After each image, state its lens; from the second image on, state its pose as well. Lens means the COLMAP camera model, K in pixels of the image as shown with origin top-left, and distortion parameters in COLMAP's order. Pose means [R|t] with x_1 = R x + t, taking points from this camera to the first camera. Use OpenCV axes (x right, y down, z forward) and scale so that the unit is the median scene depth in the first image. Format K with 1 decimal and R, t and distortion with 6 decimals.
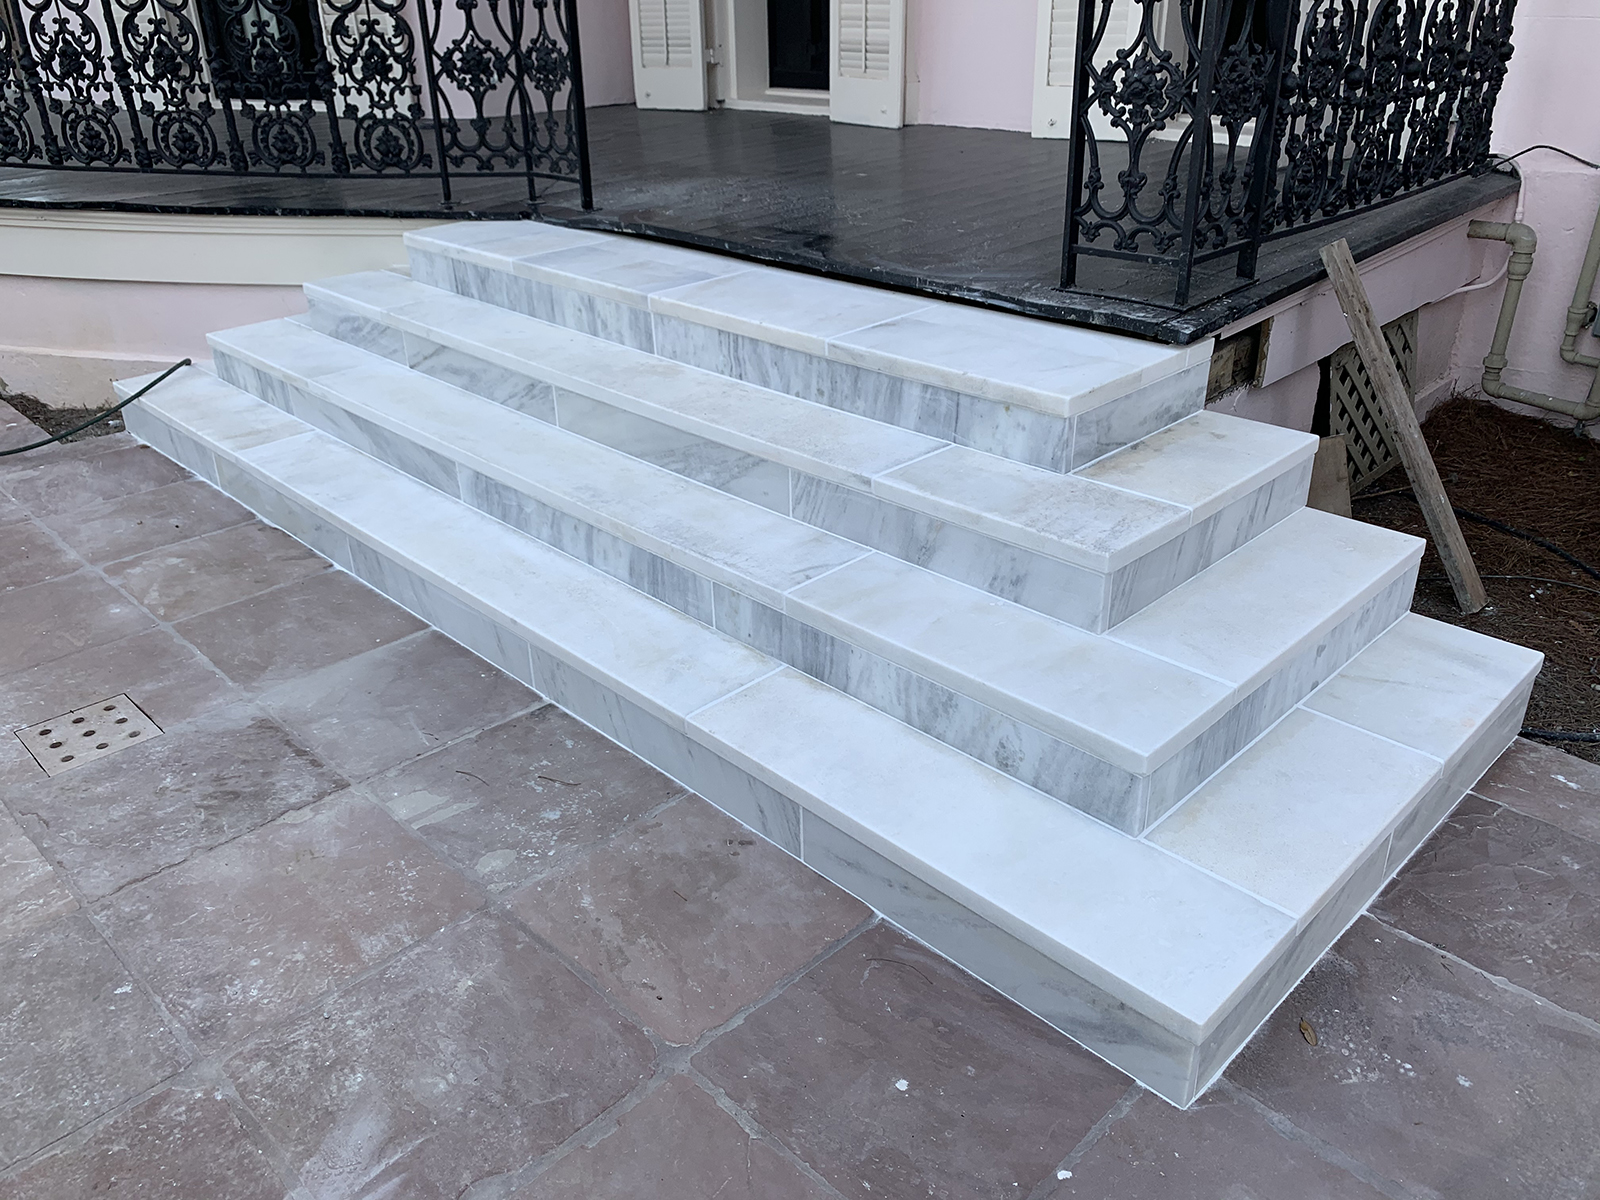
lens RADIAL K [[1264.6, 0, 798.6], [0, 1264.6, 497.2], [0, 0, 1]] dist [0.002132, 0.001682]
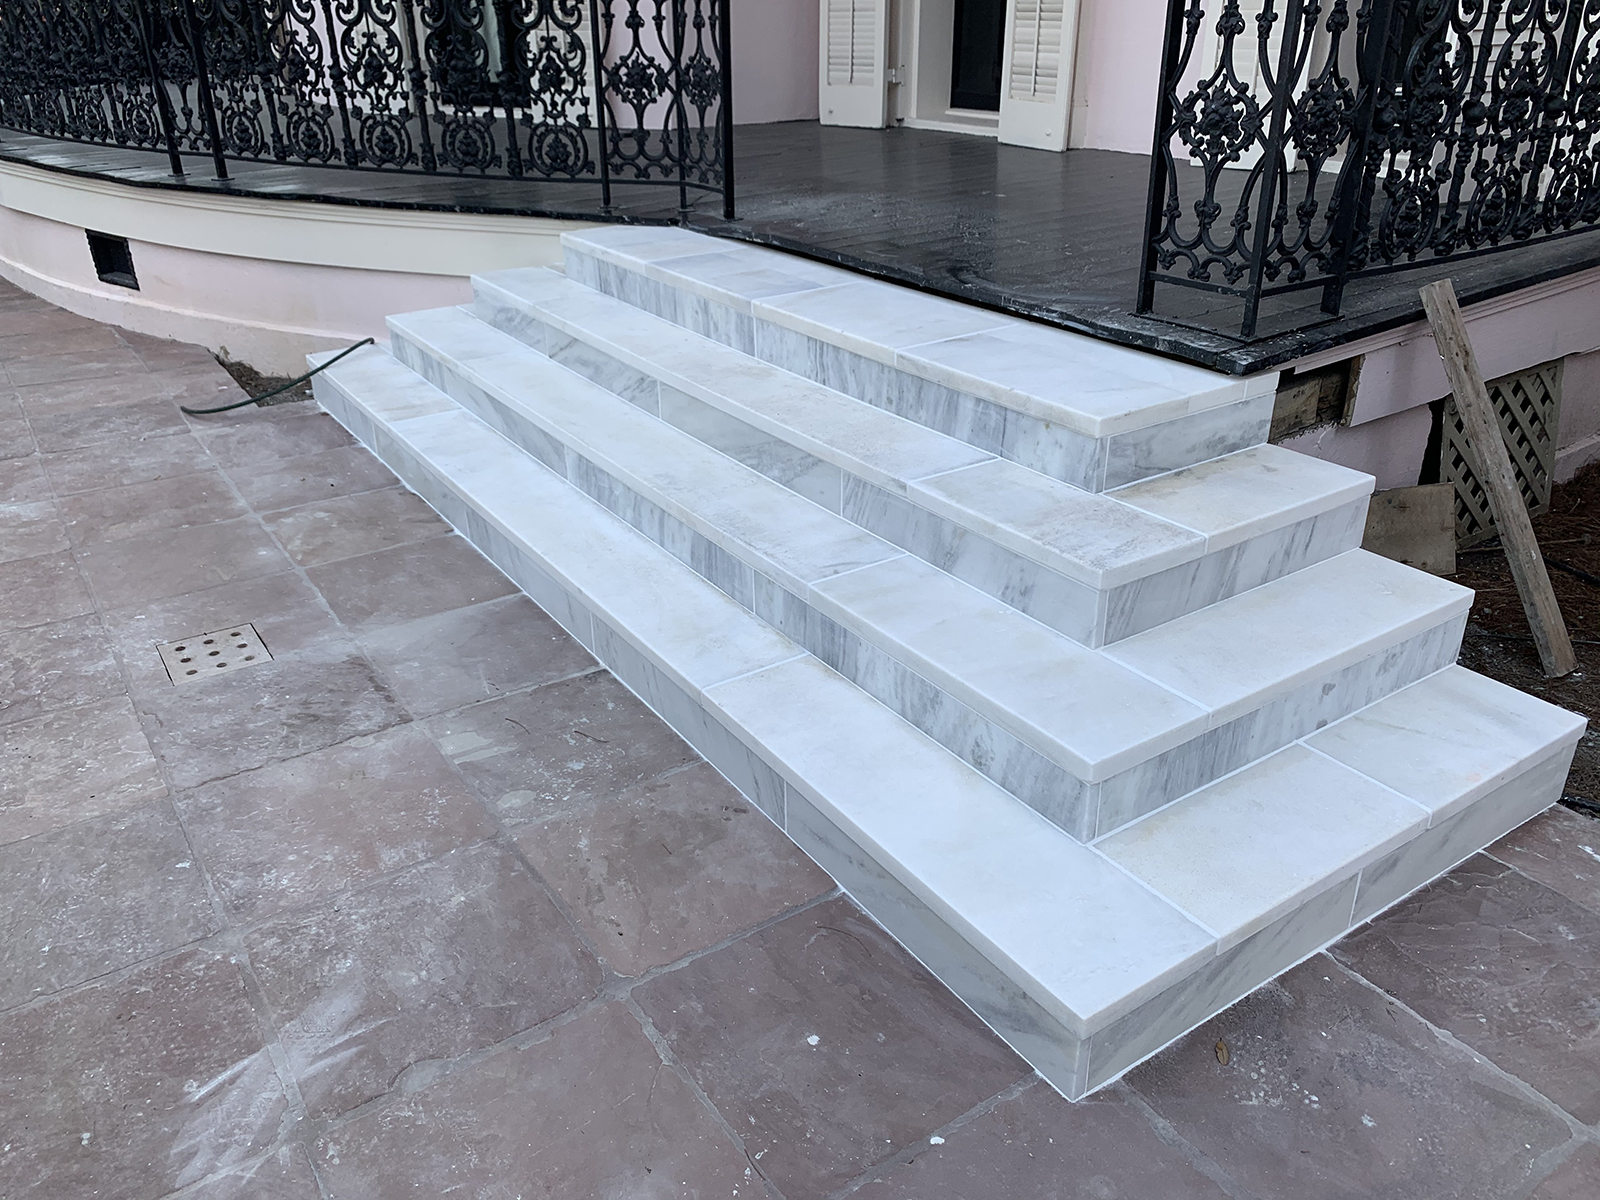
lens RADIAL K [[1264.6, 0, 798.6], [0, 1264.6, 497.2], [0, 0, 1]] dist [0.002132, 0.001682]
pose [[0.982465, 0.078341, -0.169187, 0.137837], [-0.080427, 0.996745, -0.005497, 0.008816], [0.168206, 0.019008, 0.985569, -0.042149]]
